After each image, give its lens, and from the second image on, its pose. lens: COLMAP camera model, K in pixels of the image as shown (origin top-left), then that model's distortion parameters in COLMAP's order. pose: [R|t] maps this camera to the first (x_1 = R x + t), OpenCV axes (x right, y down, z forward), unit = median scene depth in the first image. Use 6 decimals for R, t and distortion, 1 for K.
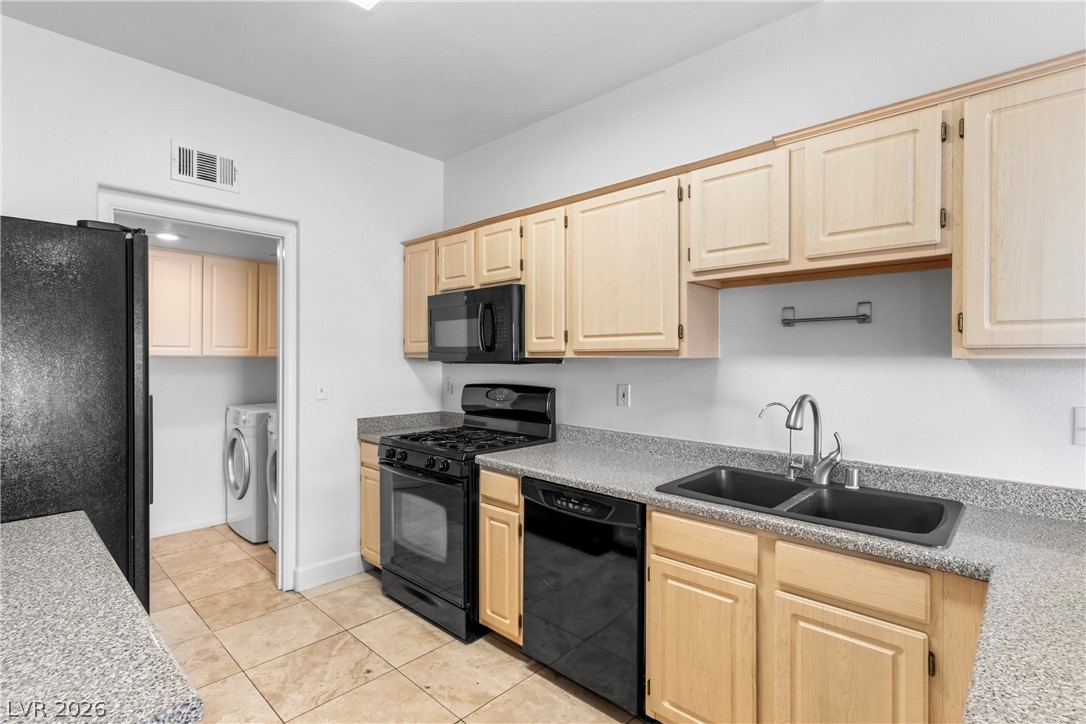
lens RADIAL K [[517.6, 0, 543.8], [0, 517.6, 358.8], [0, 0, 1]] dist [0.001433, 0.000778]
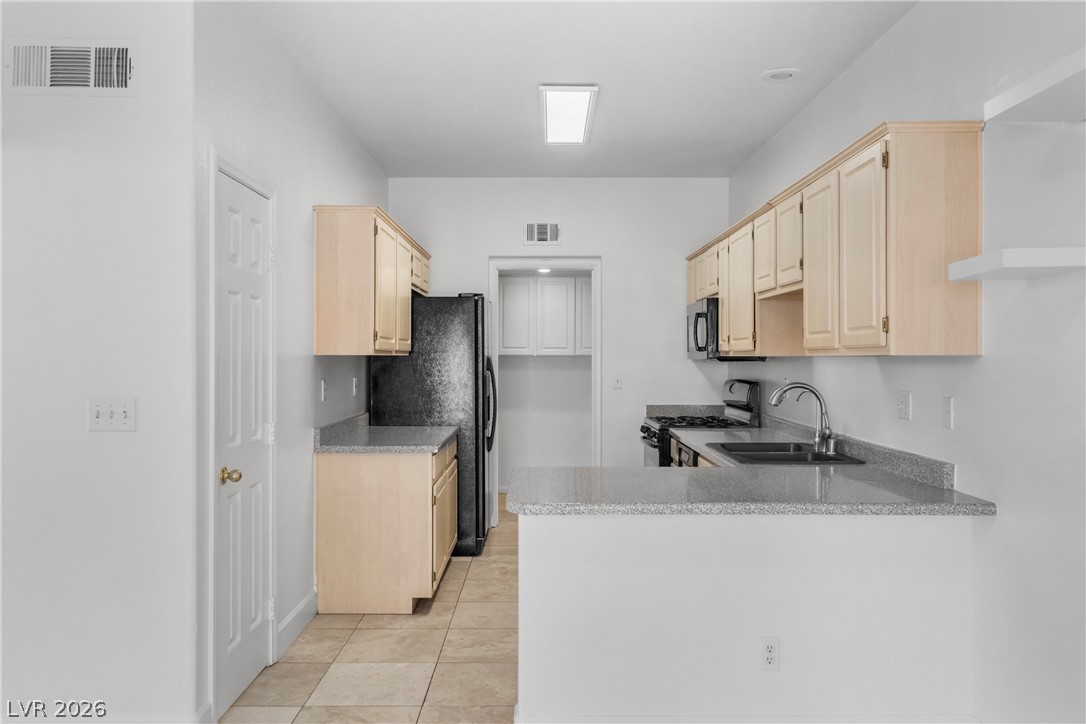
lens RADIAL K [[850.2, 0, 544.2], [0, 850.2, 356.5], [0, 0, 1]] dist [0.000949, 0.002094]
pose [[0.687892, -0.002370, -0.725809, 1.278116], [0.000212, 0.999995, -0.003065, 0.005612], [0.725813, 0.001955, 0.687889, -0.787624]]
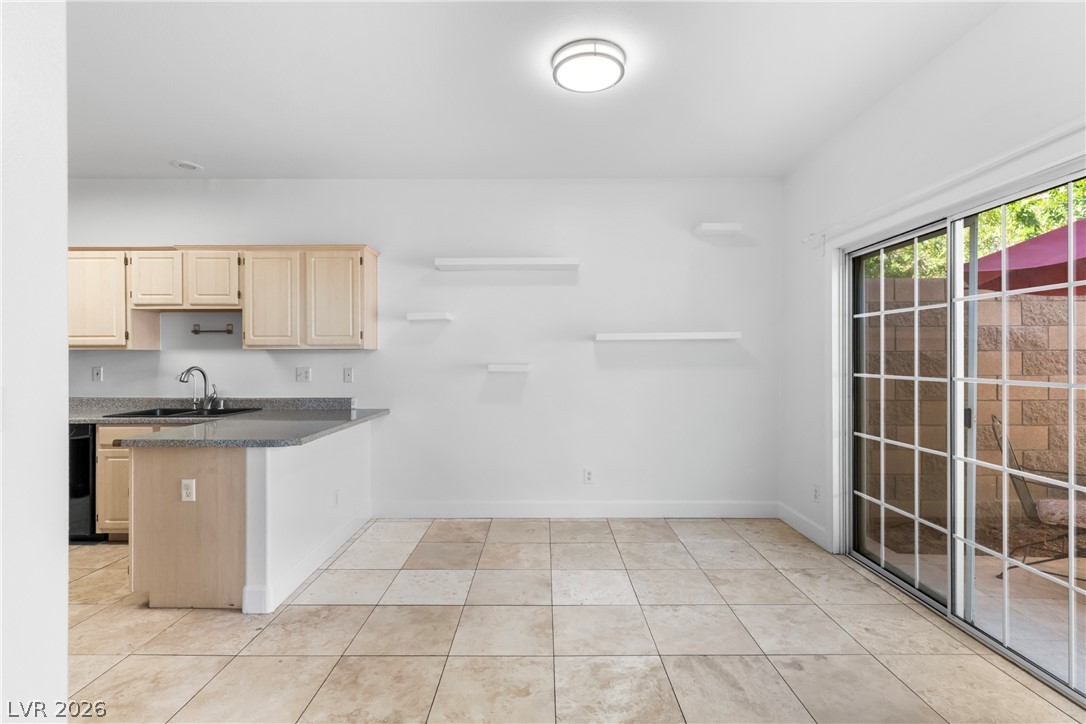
lens RADIAL K [[517.6, 0, 543.8], [0, 517.6, 358.8], [0, 0, 1]] dist [0.001433, 0.000778]
pose [[0.730784, -0.004709, 0.682593, 0.075224], [0.004990, 0.999986, 0.001556, 0.030940], [-0.682591, 0.002270, 0.730797, -1.179308]]
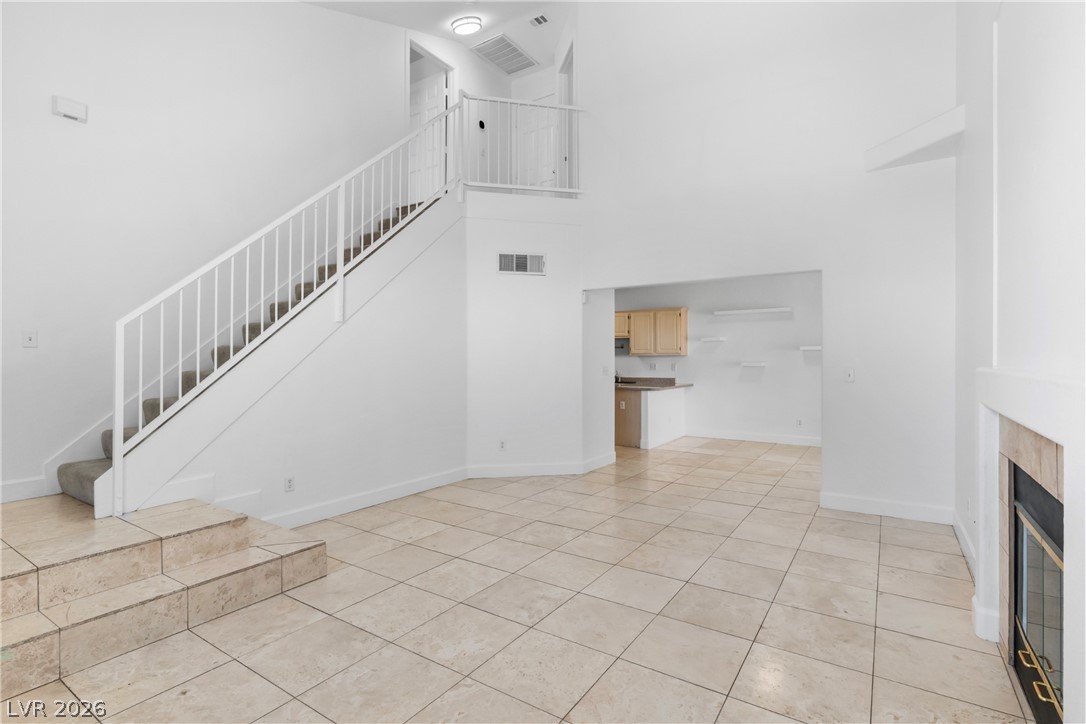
lens RADIAL K [[517.6, 0, 543.8], [0, 517.6, 358.8], [0, 0, 1]] dist [0.001433, 0.000778]
pose [[0.986705, -0.004553, 0.162456, -0.712784], [0.004900, 0.999986, -0.001733, 0.026835], [-0.162446, 0.002506, 0.986714, -2.908005]]
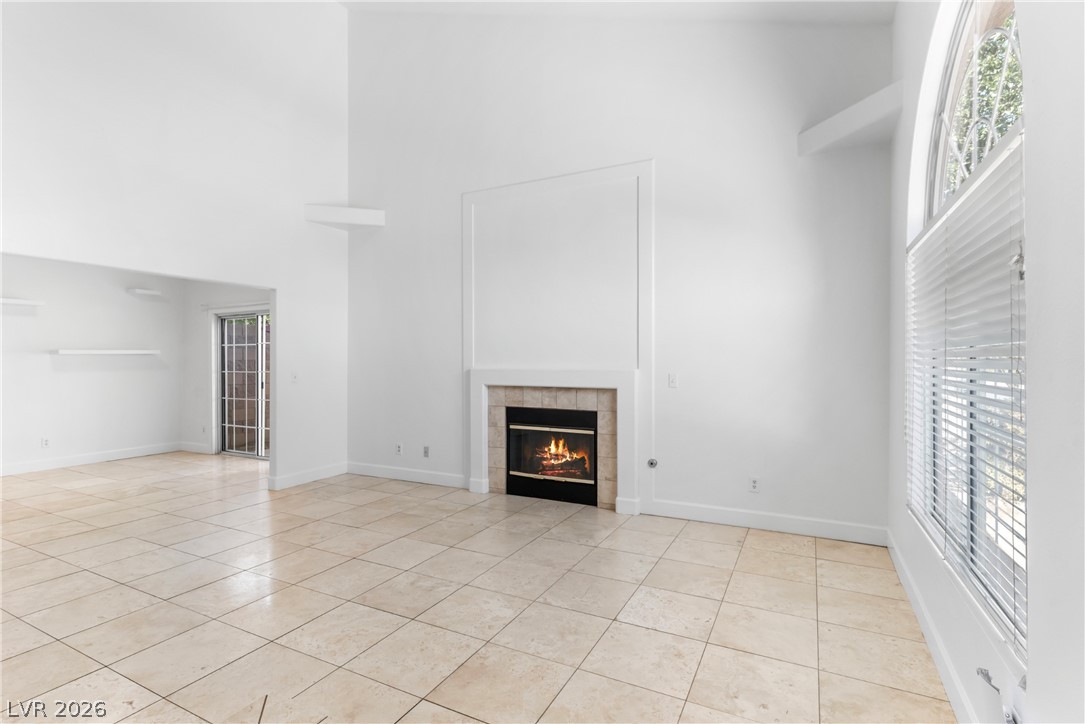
lens RADIAL K [[517.1, 0, 543.3], [0, 517.1, 358.8], [0, 0, 1]] dist [0.001433, 0.000778]
pose [[-0.270918, -0.000311, 0.962602, -1.834819], [0.003426, 0.999993, 0.001288, 0.006375], [-0.962596, 0.003647, -0.270915, -1.734220]]
